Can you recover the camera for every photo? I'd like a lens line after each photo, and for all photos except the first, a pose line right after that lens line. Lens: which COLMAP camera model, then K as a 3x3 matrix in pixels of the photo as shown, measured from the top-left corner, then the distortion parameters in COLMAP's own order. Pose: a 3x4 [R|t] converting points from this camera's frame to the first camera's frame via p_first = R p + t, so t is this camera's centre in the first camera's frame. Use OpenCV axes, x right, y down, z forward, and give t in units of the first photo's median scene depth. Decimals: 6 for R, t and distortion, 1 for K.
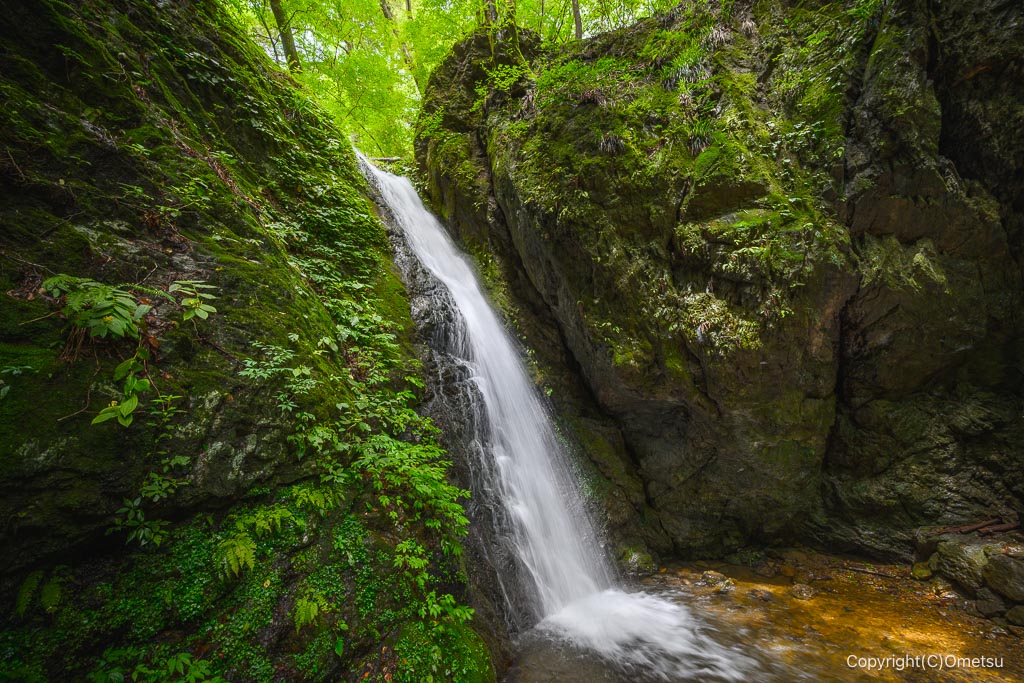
lens RADIAL K [[439.6, 0, 486.9], [0, 439.6, 340.5], [0, 0, 1]] dist [-0.000617, -0.000248]
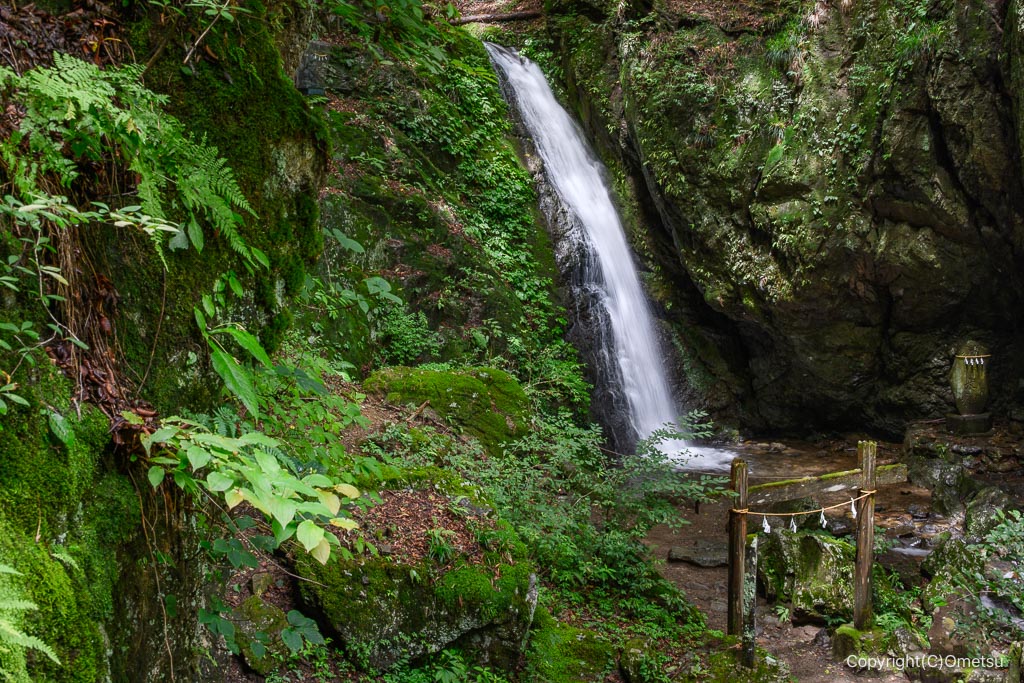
lens RADIAL K [[439.6, 0, 486.9], [0, 439.6, 340.5], [0, 0, 1]] dist [-0.000617, -0.000248]
pose [[0.950388, 0.008317, -0.310956, 0.074827], [0.071222, 0.967270, 0.243548, -0.223102], [0.302804, -0.253612, 0.918690, -0.549756]]
